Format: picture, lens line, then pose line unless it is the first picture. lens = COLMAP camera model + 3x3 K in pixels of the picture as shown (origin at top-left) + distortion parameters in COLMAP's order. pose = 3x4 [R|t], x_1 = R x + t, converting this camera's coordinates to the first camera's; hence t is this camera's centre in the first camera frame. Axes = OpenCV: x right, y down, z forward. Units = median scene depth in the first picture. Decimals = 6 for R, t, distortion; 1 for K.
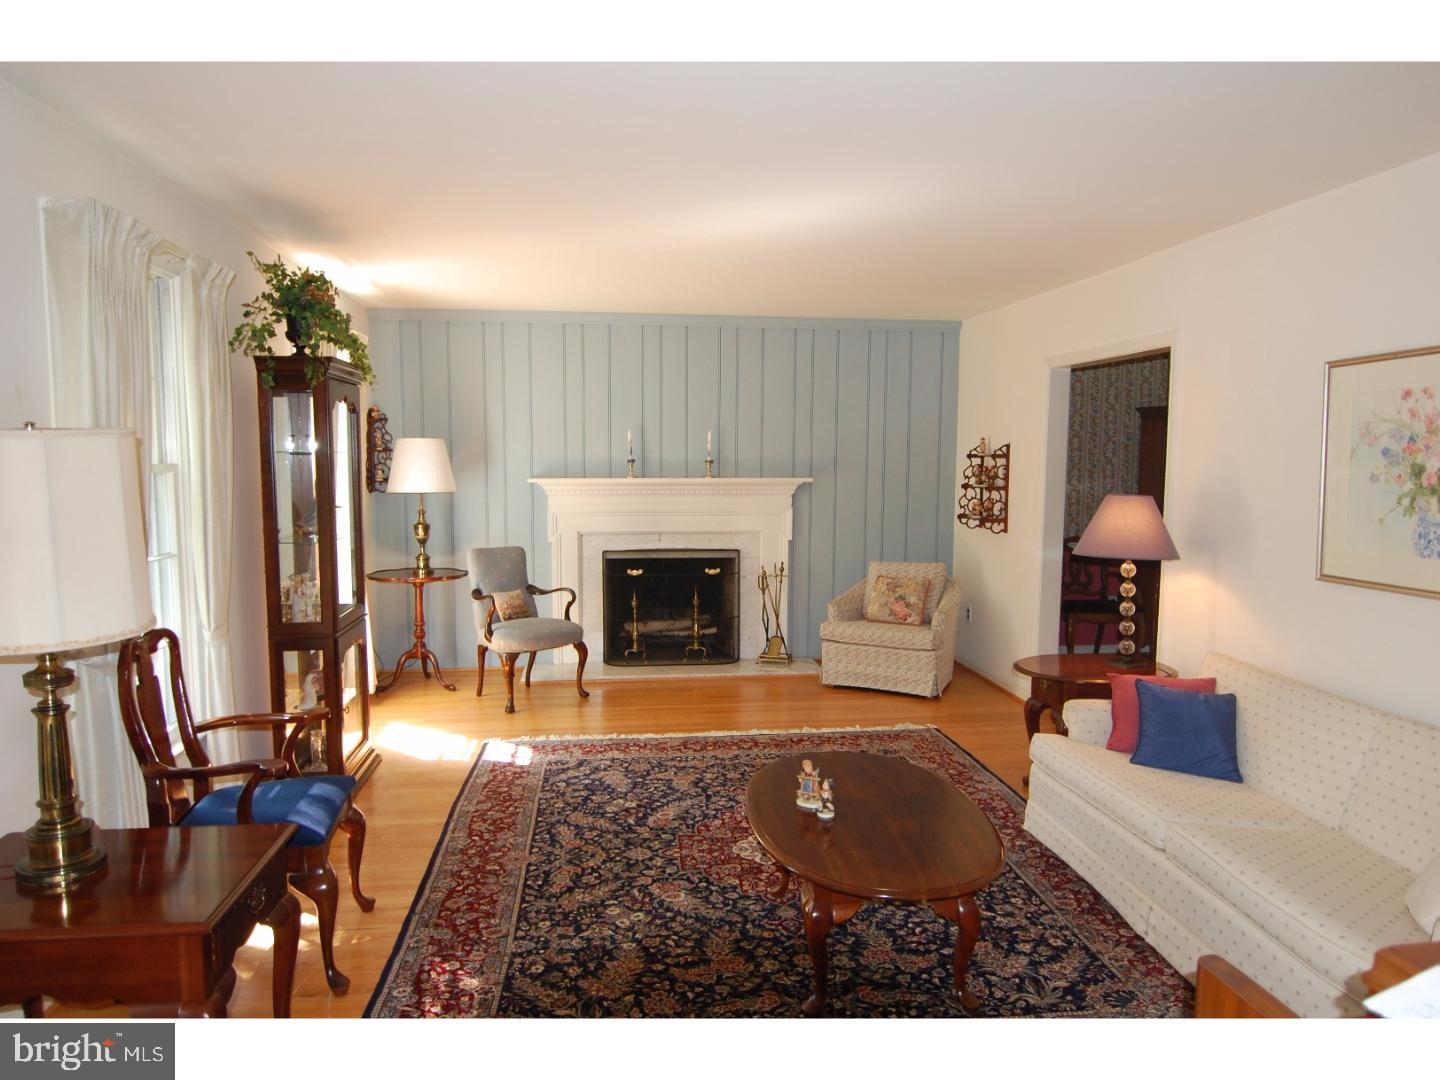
lens RADIAL K [[986.3, 0, 725.1], [0, 986.3, 544.9], [0, 0, 1]] dist [-0.035851, 0.000704]
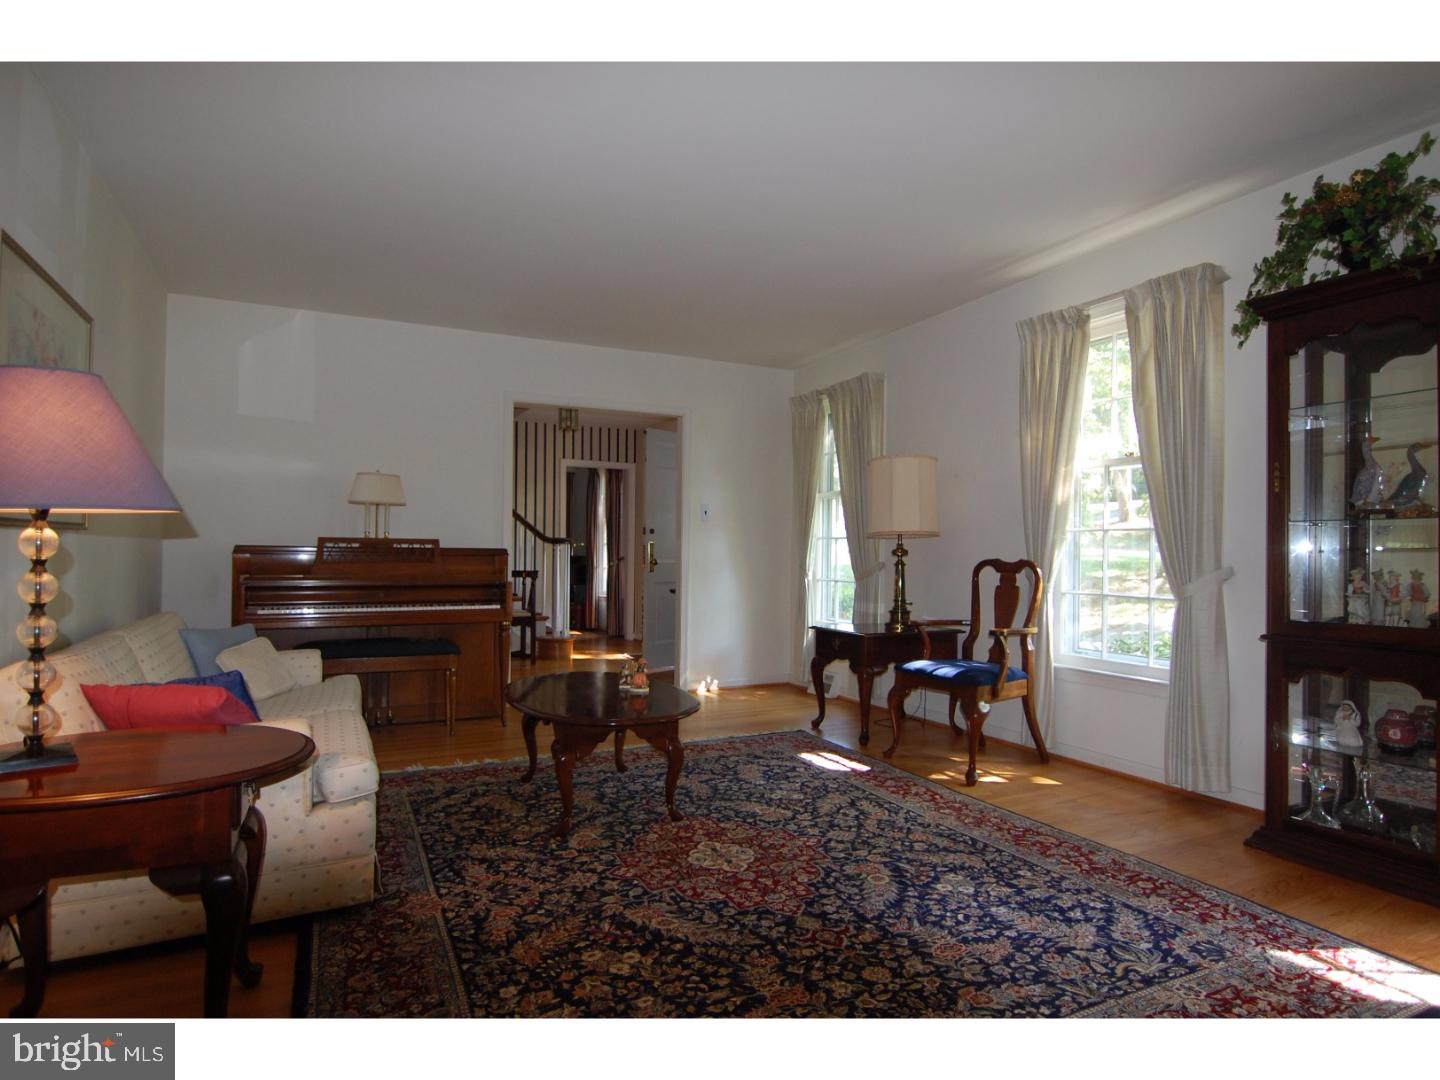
lens RADIAL K [[795.9, 0, 727.3], [0, 795.9, 538.7], [0, 0, 1]] dist [0.002926, 0.000210]
pose [[-0.944178, -0.015771, -0.329058, 0.261577], [-0.039159, 0.997145, 0.064570, -0.013785], [0.327100, 0.073851, -0.942100, 1.605144]]
